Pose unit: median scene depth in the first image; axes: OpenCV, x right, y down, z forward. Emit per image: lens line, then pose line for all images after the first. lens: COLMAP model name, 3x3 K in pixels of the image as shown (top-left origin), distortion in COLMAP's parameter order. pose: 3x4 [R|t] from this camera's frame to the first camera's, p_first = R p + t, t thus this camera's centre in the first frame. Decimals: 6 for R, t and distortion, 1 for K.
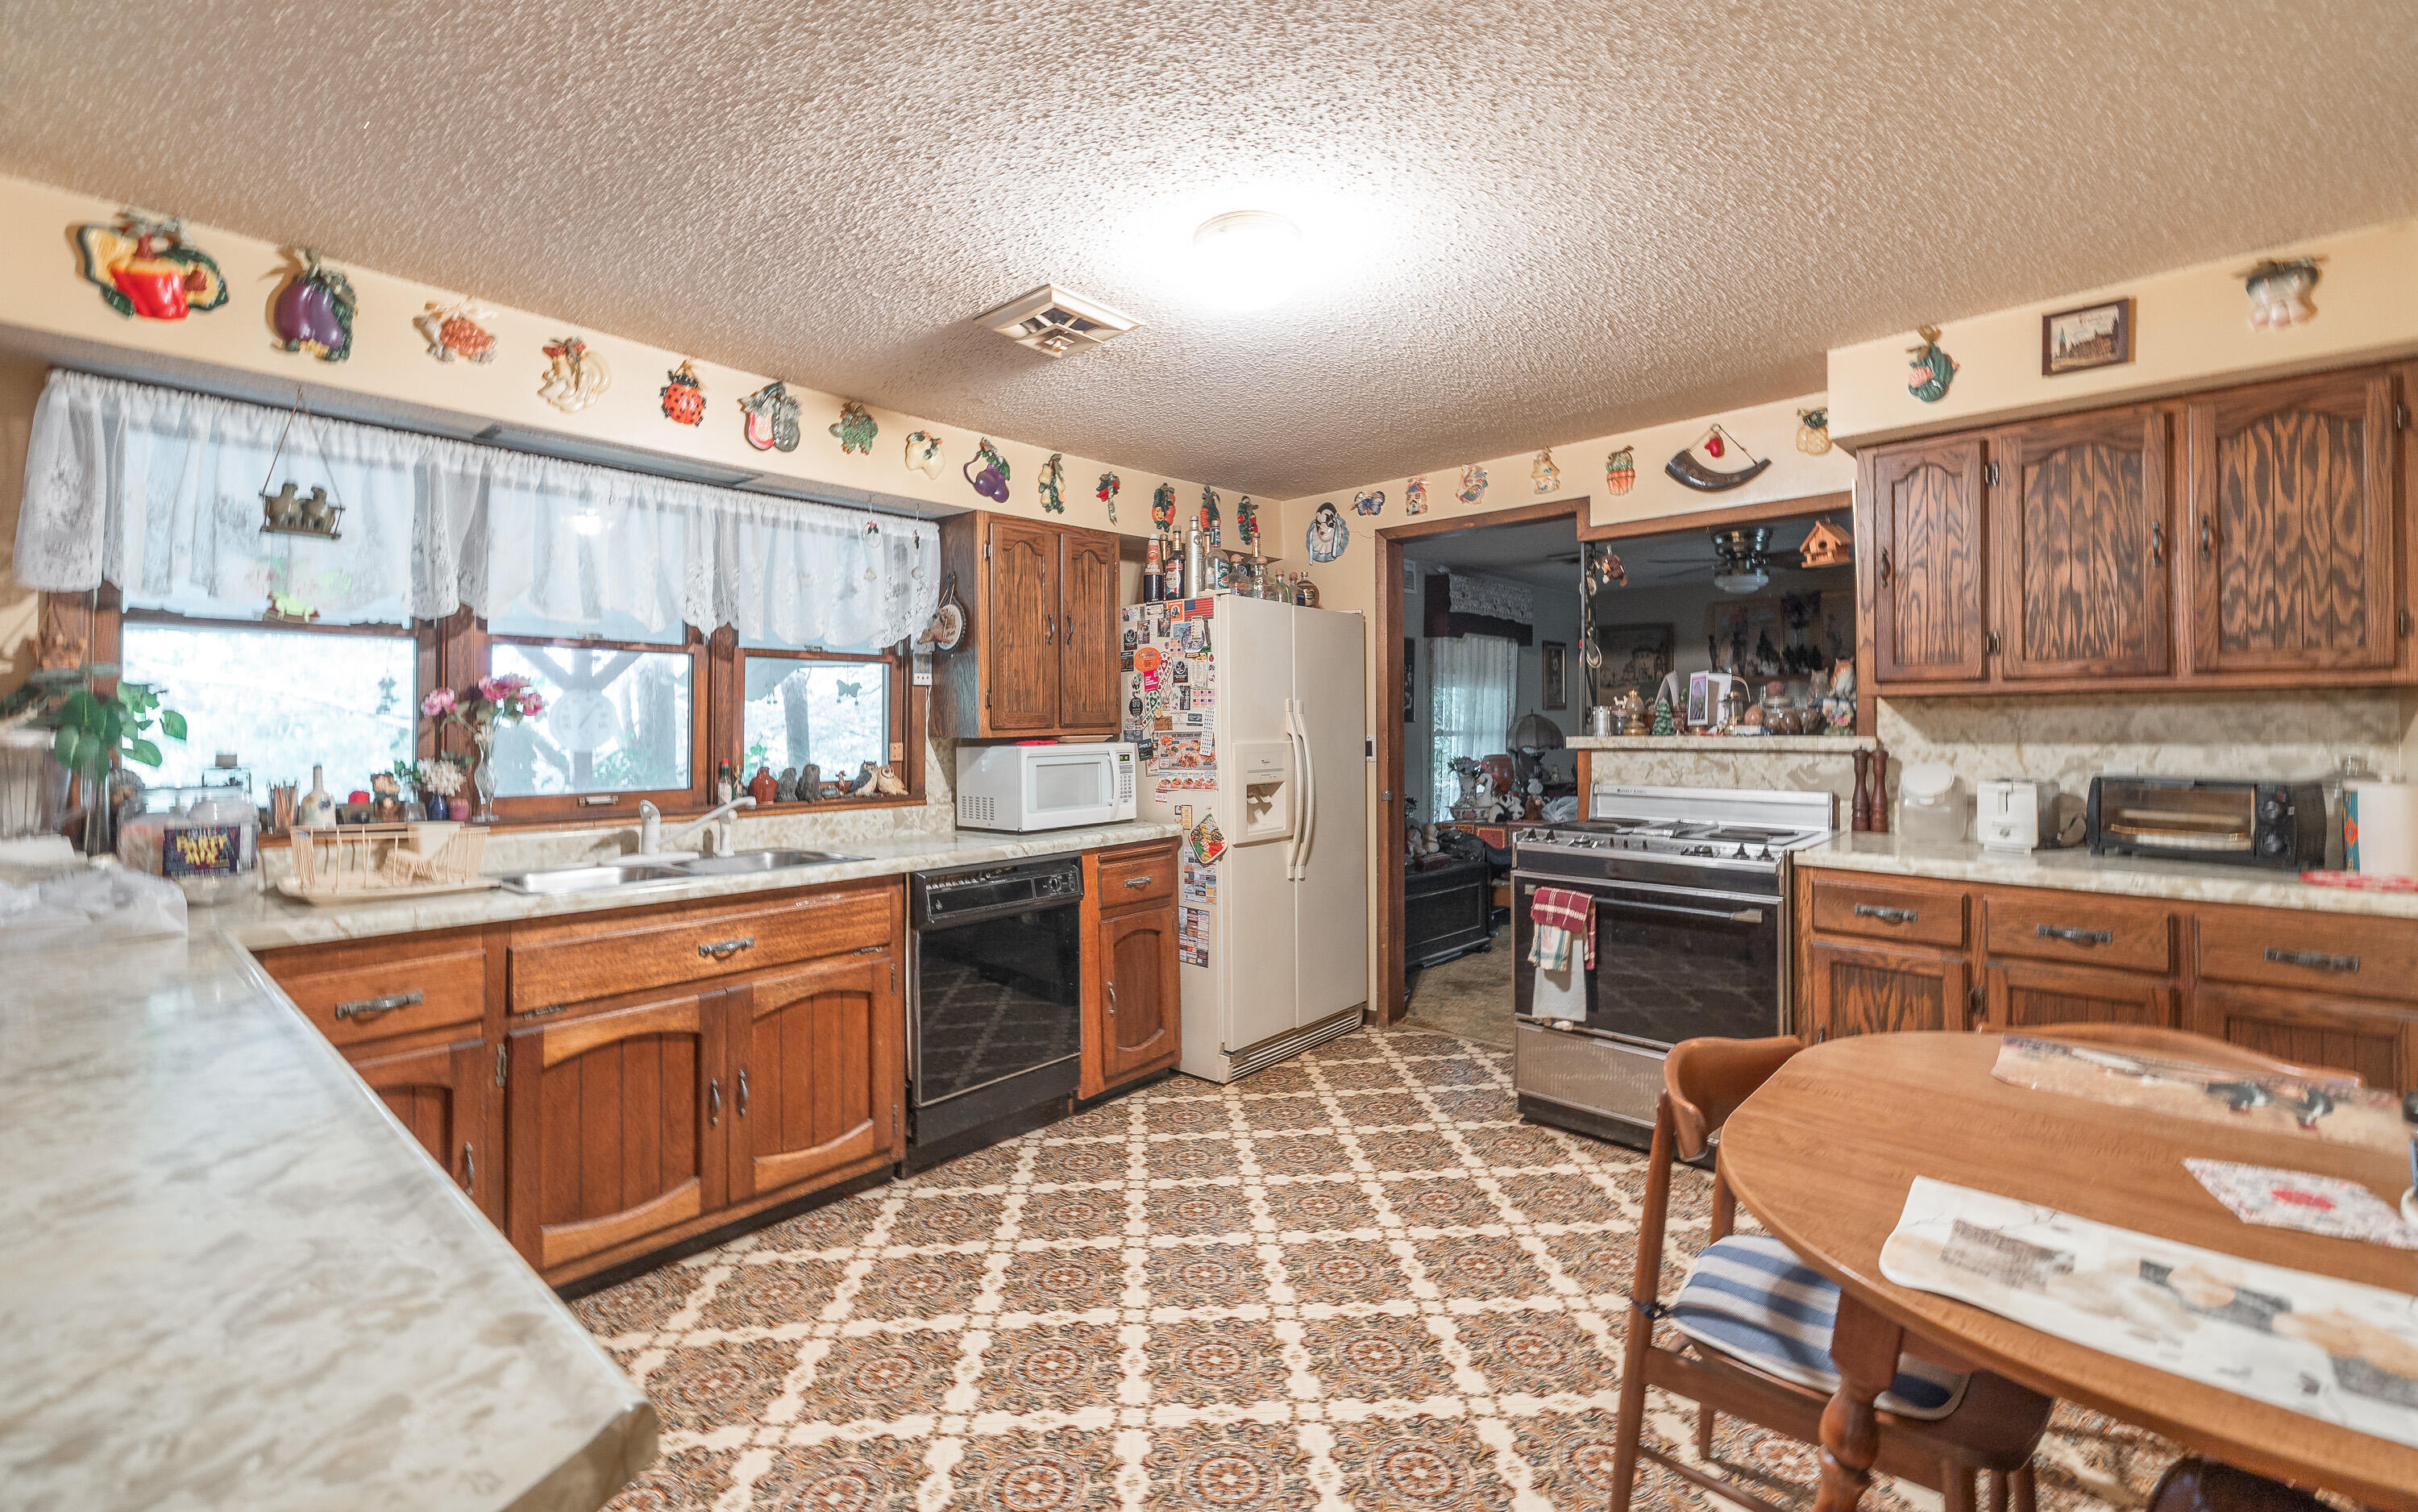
lens RADIAL K [[1024.5, 0, 1195.9], [0, 1024.5, 718.6], [0, 0, 1]] dist [0.000446, -0.000071]
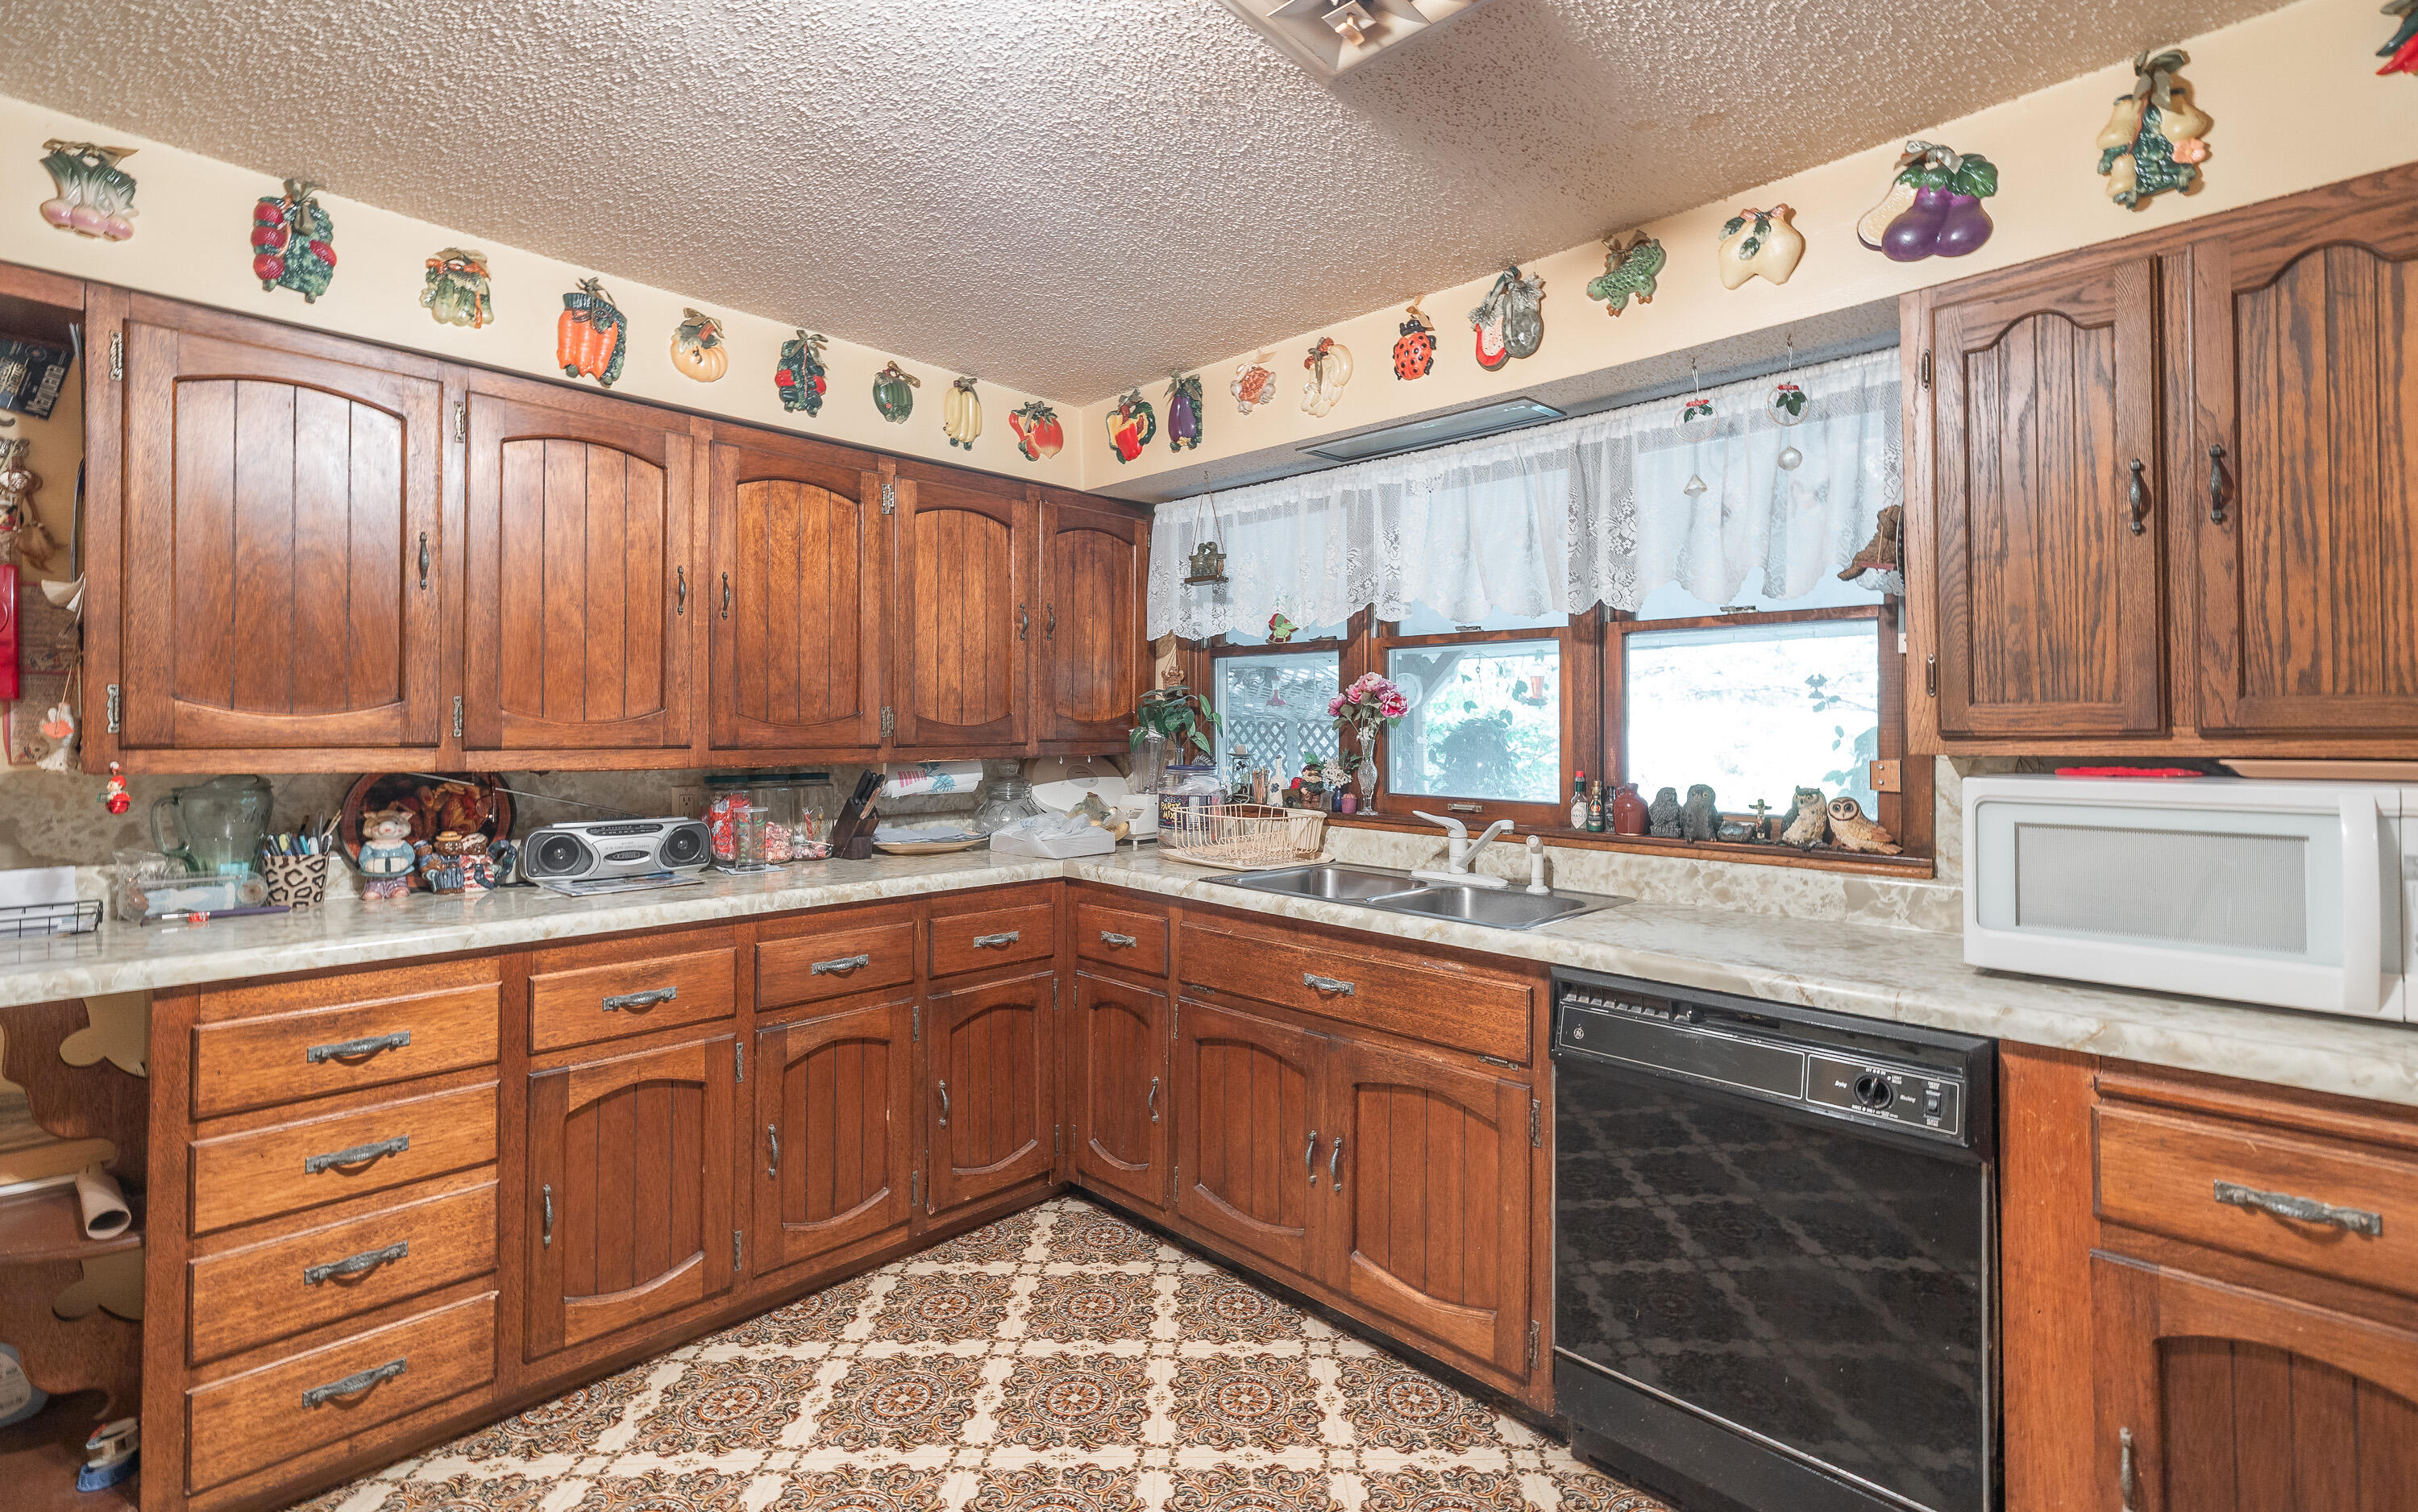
lens RADIAL K [[1024.5, 0, 1171.5], [0, 1024.5, 720.2], [0, 0, 1]] dist [0.000446, -0.000071]
pose [[-0.045439, -0.001274, -0.998966, 0.337802], [0.004730, 0.999988, -0.001491, 0.001256], [0.998956, -0.004793, -0.045432, 0.756691]]
